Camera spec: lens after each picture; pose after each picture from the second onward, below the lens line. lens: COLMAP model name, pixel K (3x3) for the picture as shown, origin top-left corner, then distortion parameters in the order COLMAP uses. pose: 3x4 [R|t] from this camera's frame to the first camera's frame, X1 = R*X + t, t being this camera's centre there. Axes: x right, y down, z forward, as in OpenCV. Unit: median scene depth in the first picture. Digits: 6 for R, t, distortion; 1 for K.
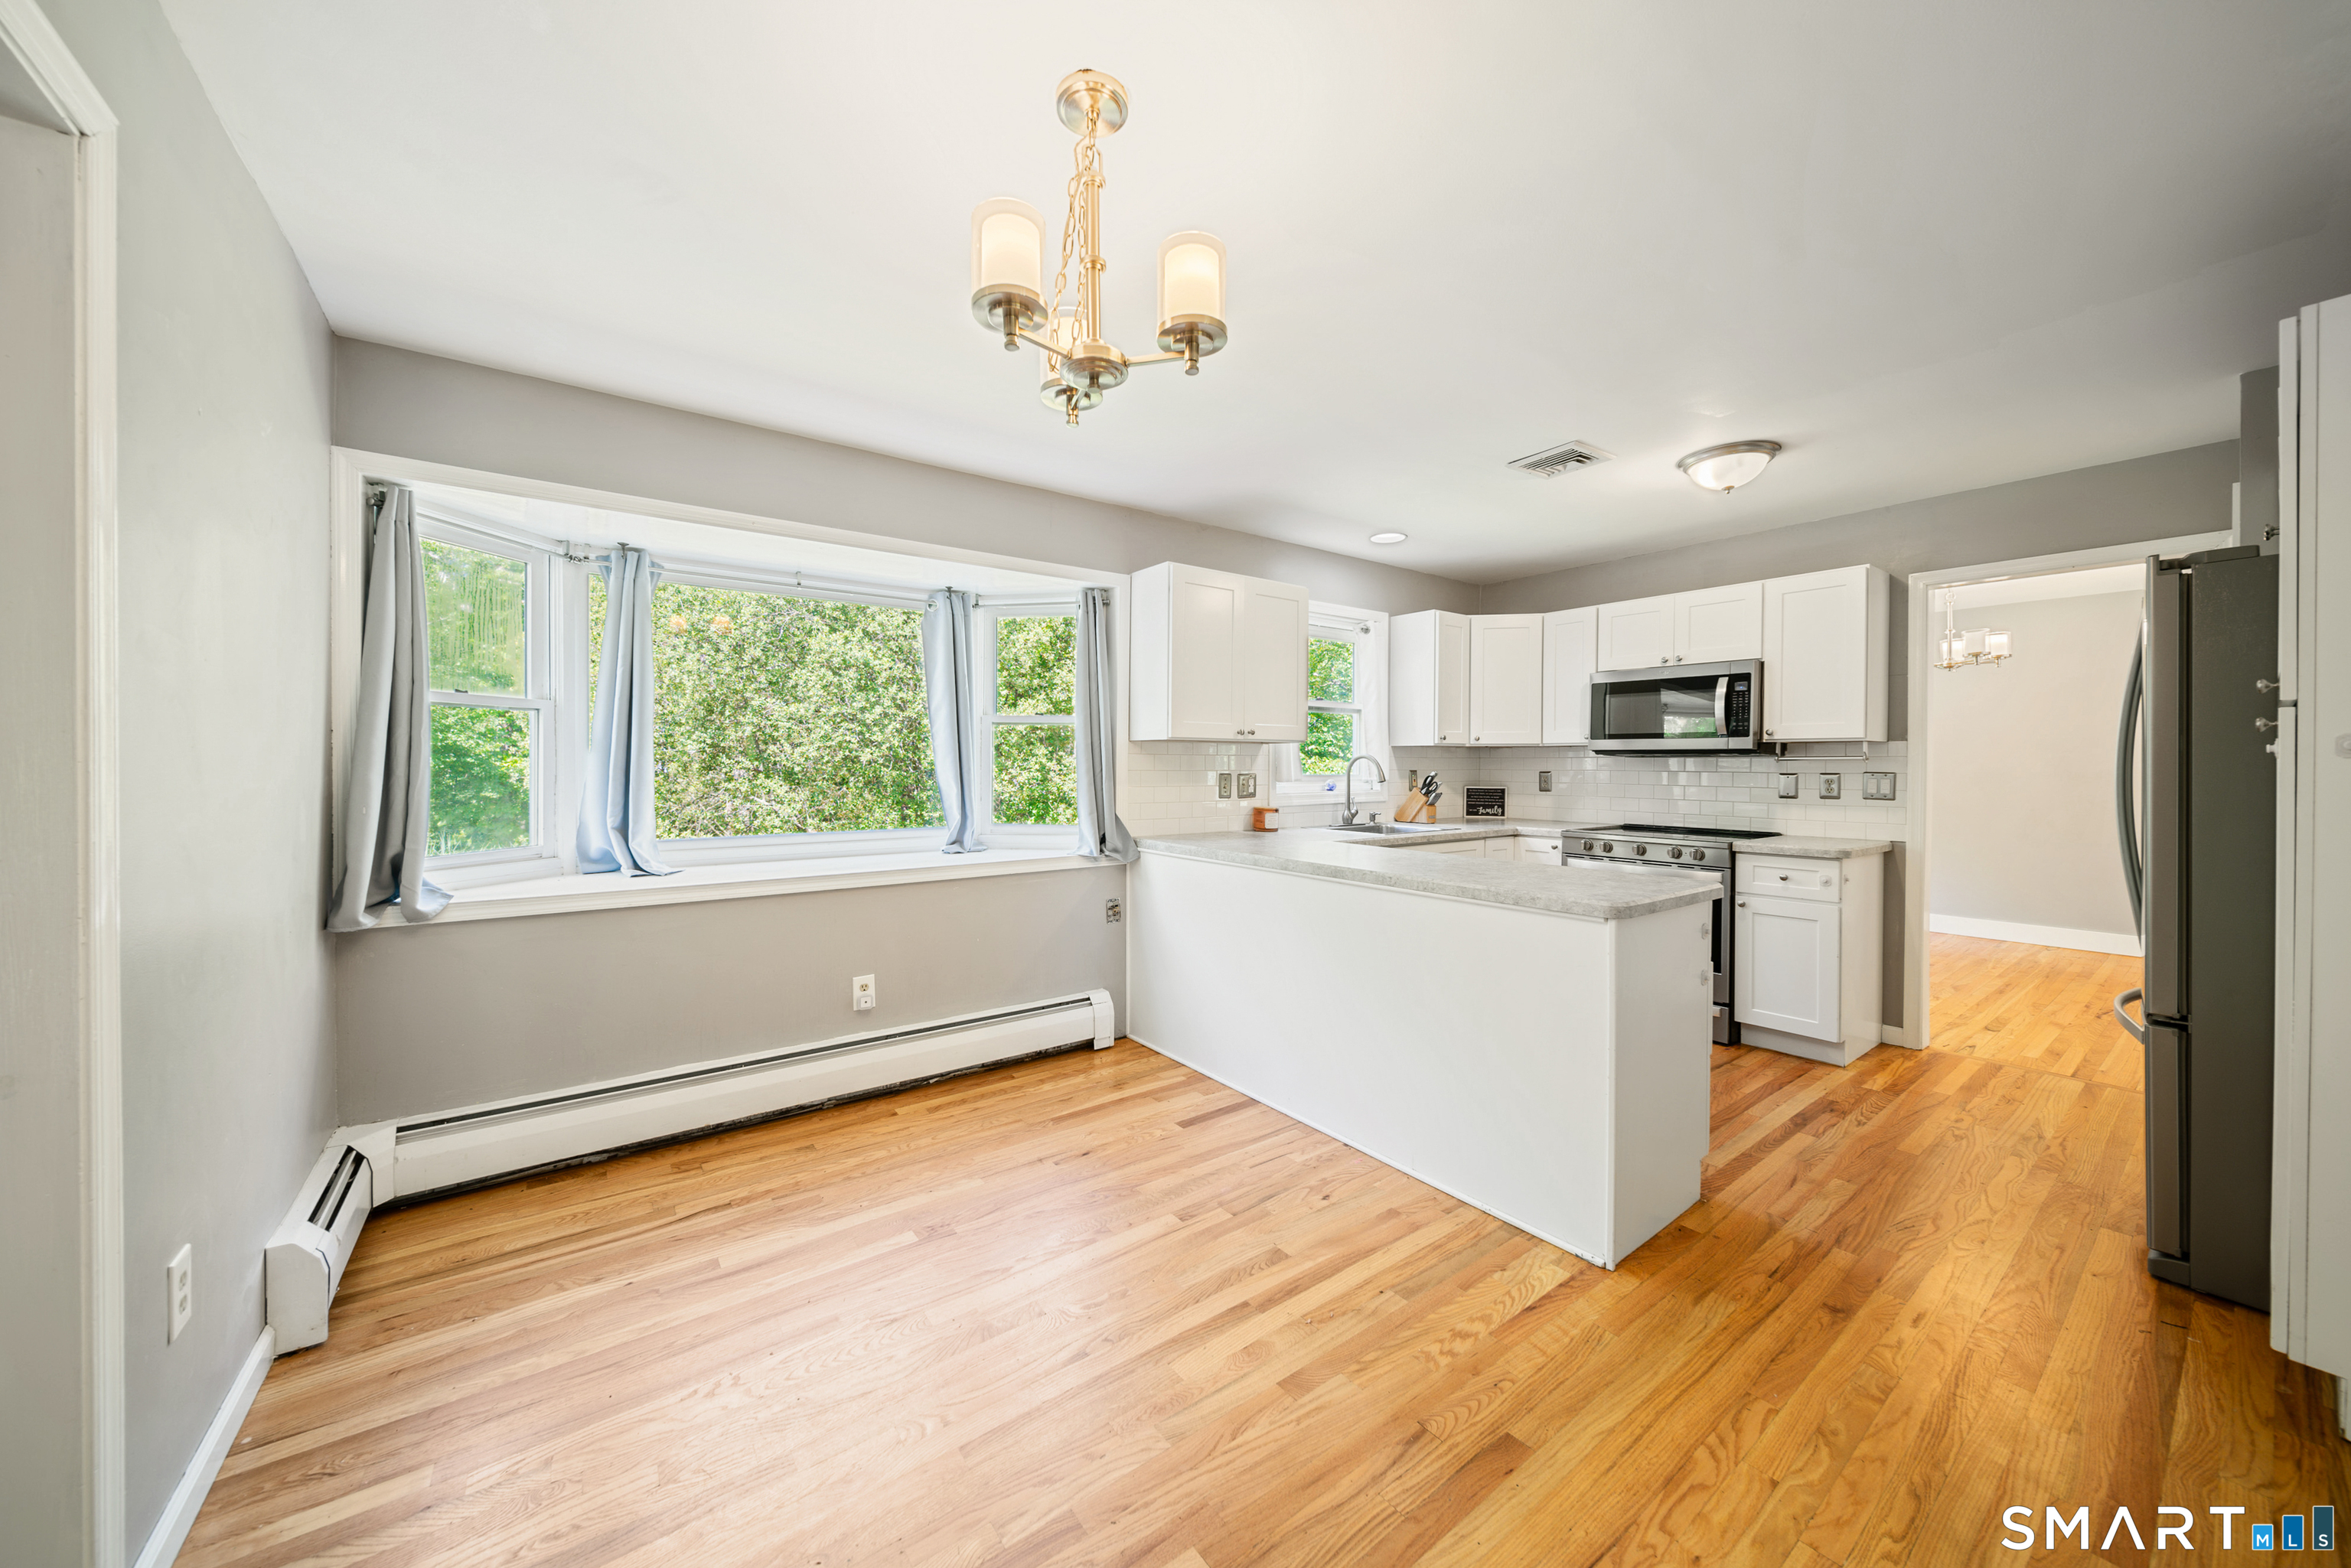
lens RADIAL K [[834.9, 0, 1160.4], [0, 834.9, 764.2], [0, 0, 1]] dist [-0.000645, -0.000735]
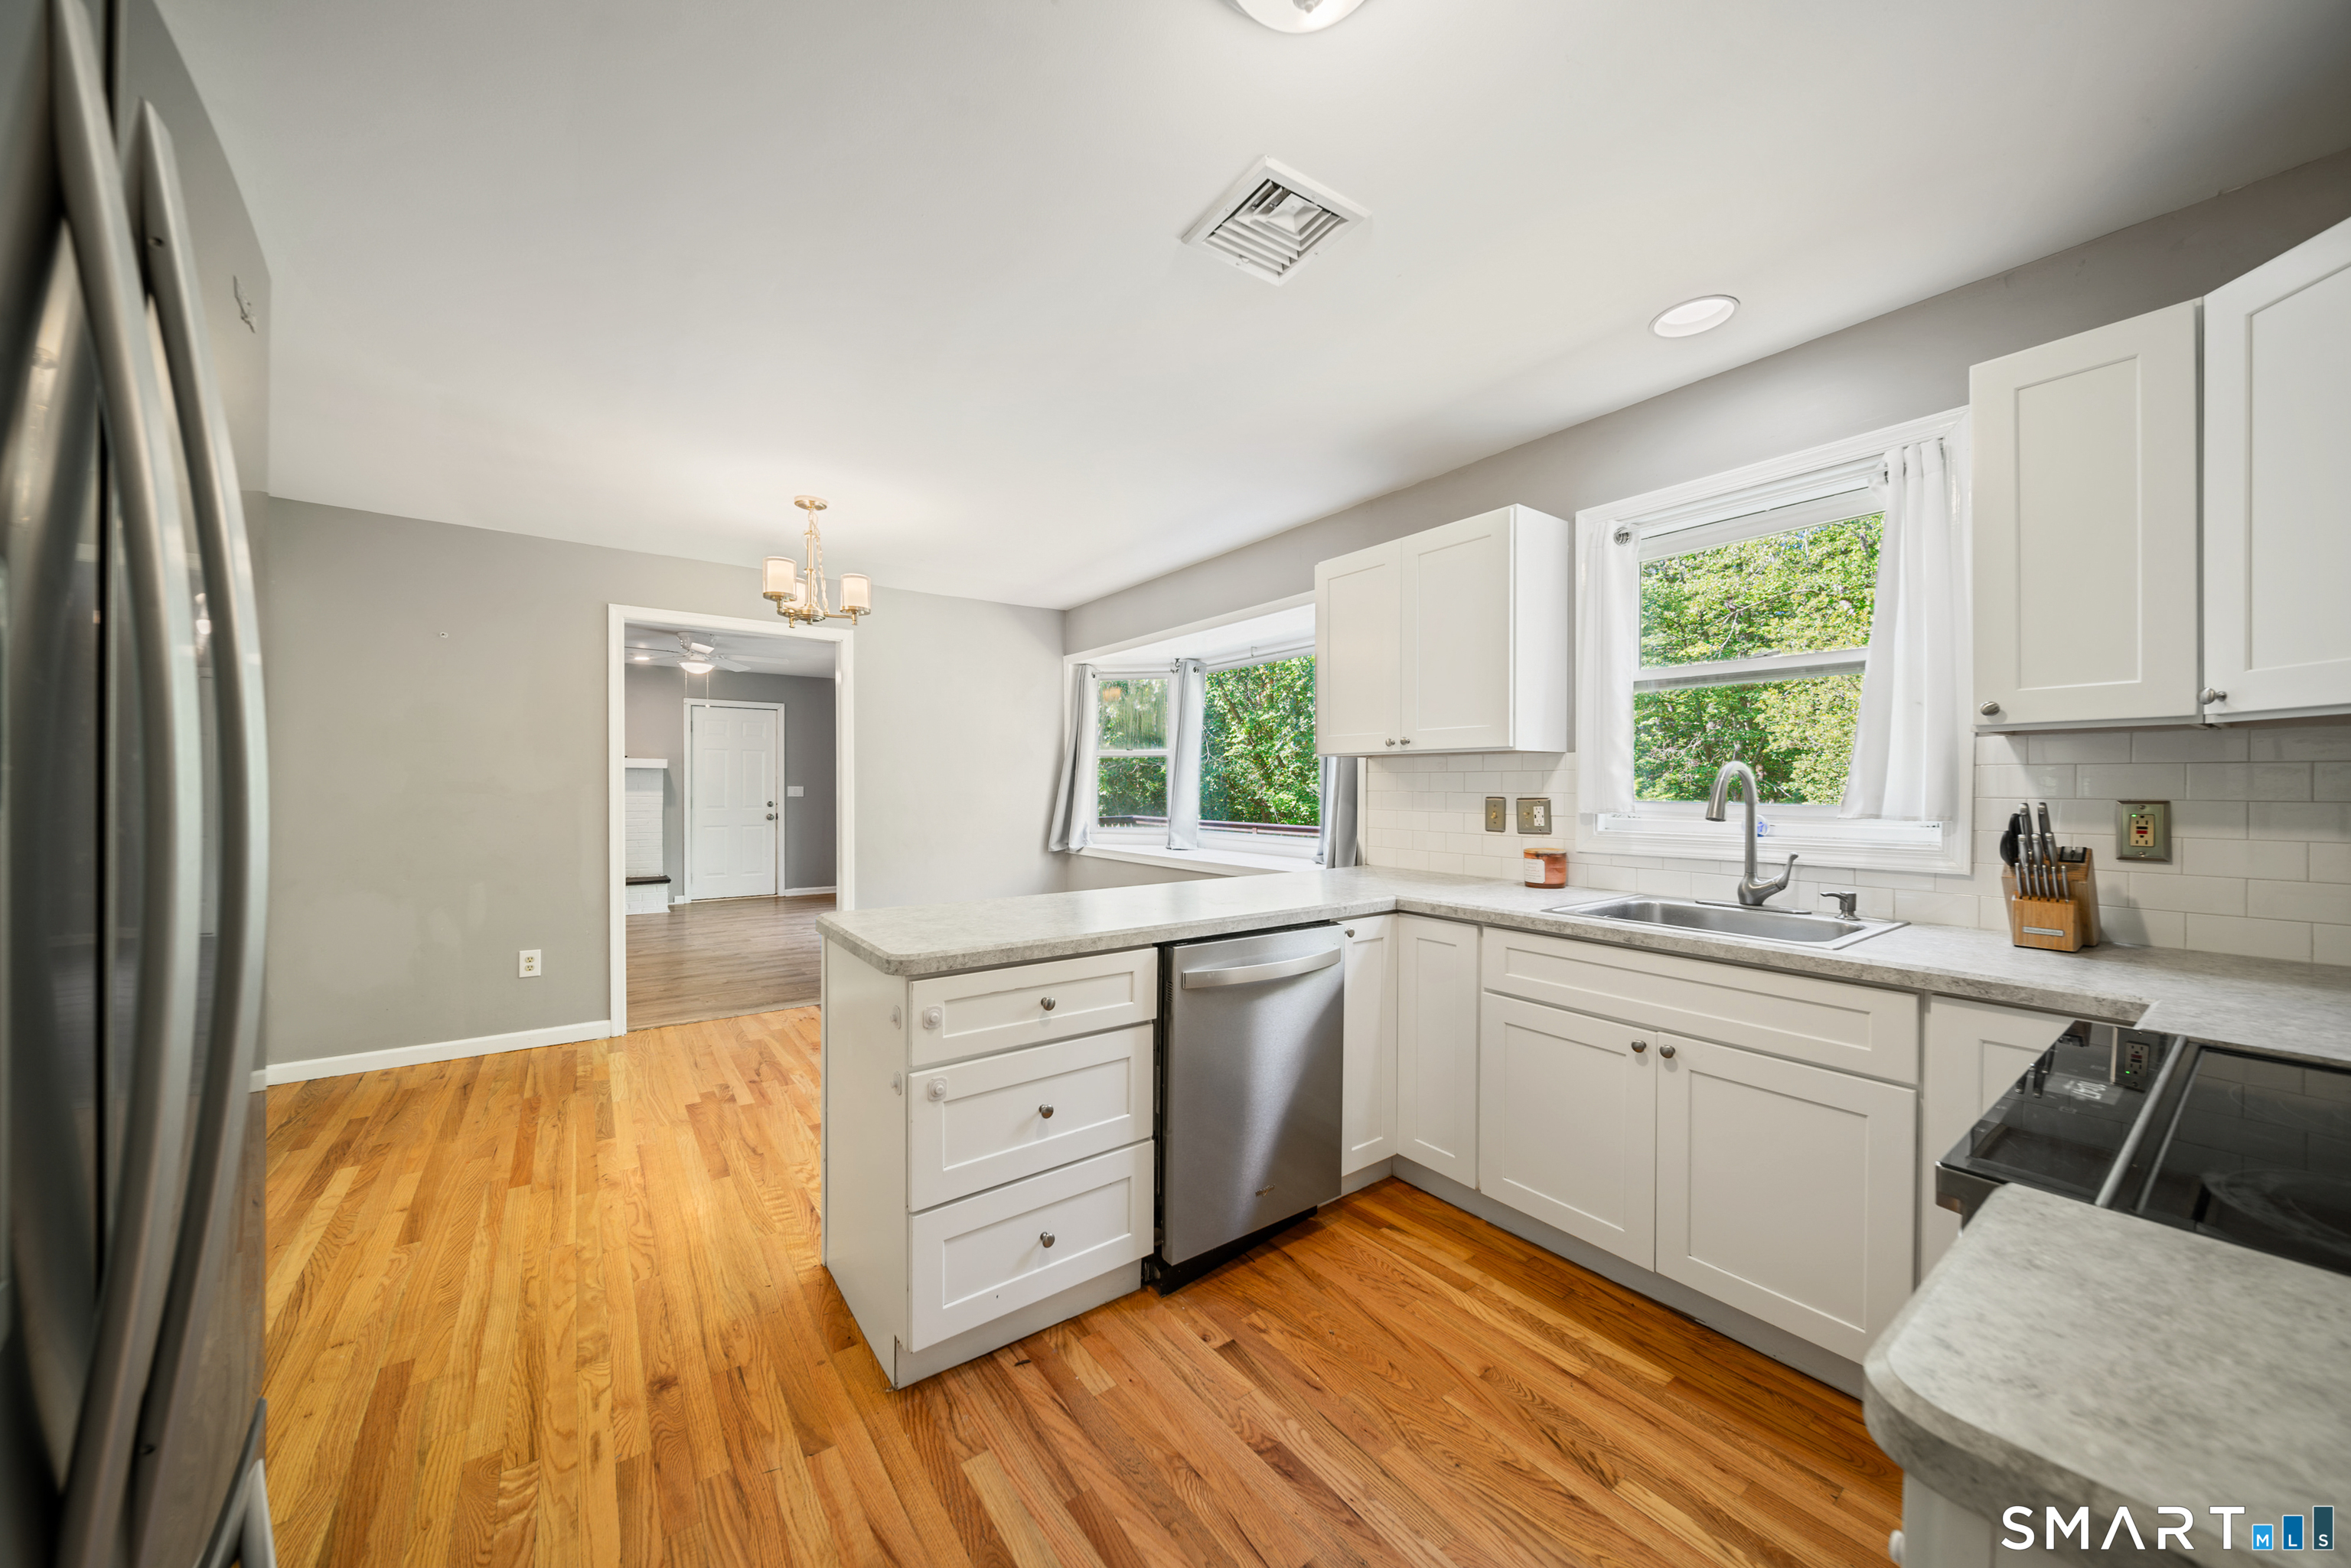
lens RADIAL K [[834.9, 0, 1164.2], [0, 834.9, 786.1], [0, 0, 1]] dist [-0.000645, -0.000735]
pose [[-0.024160, 0.001240, -0.999707, 0.878383], [-0.001187, 0.999998, 0.001269, 0.001376], [0.999707, 0.001217, -0.024159, 0.807948]]
